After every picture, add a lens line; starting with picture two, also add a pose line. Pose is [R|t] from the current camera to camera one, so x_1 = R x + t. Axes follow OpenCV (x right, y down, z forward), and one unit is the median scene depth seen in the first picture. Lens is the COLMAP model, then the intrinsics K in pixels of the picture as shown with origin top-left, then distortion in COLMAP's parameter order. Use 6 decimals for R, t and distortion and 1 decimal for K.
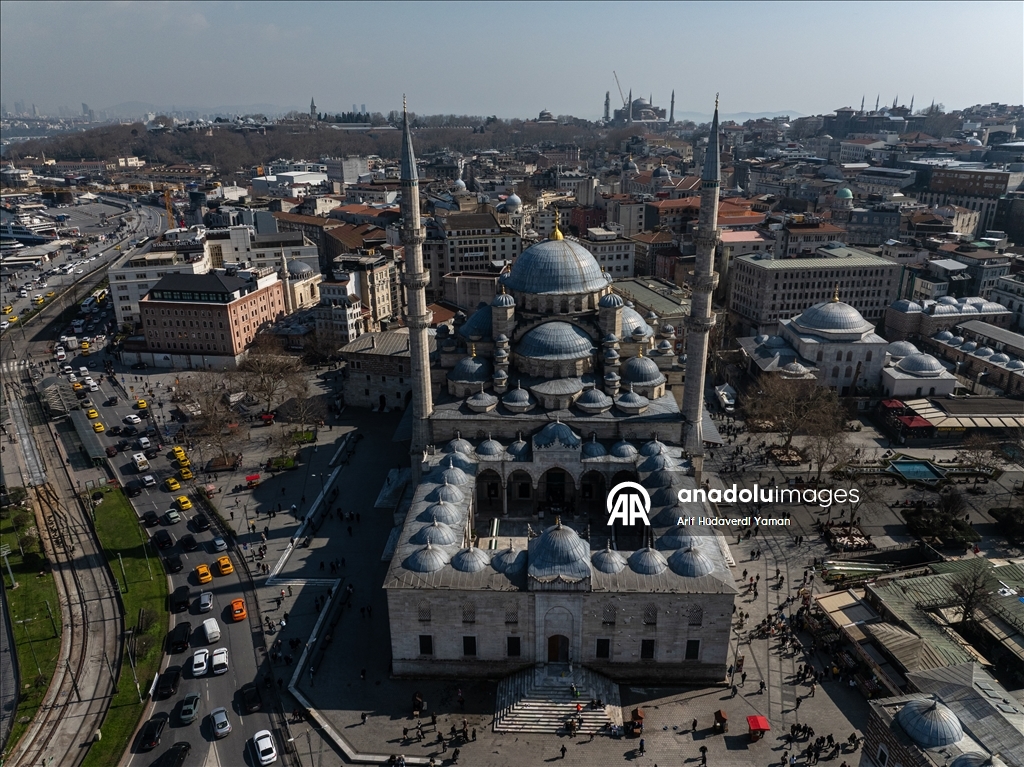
lens RADIAL K [[737.9, 0, 513.3], [0, 737.9, 385.4], [0, 0, 1]] dist [-0.032925, 0.003910]
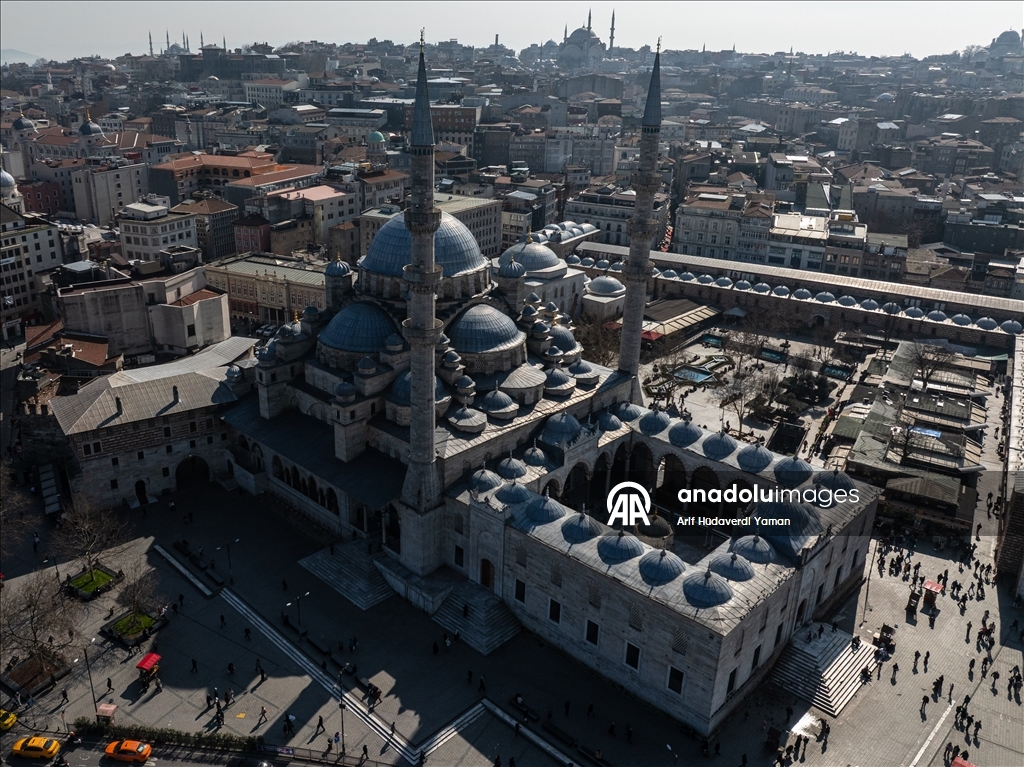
lens RADIAL K [[821.2, 0, 512.5], [0, 821.2, 385.1], [0, 0, 1]] dist [-0.011321, -0.010784]
pose [[0.681924, -0.265375, 0.681583, -0.269524], [0.243917, 0.961025, 0.130137, -0.052304], [-0.689553, 0.077506, 0.720076, 0.146616]]
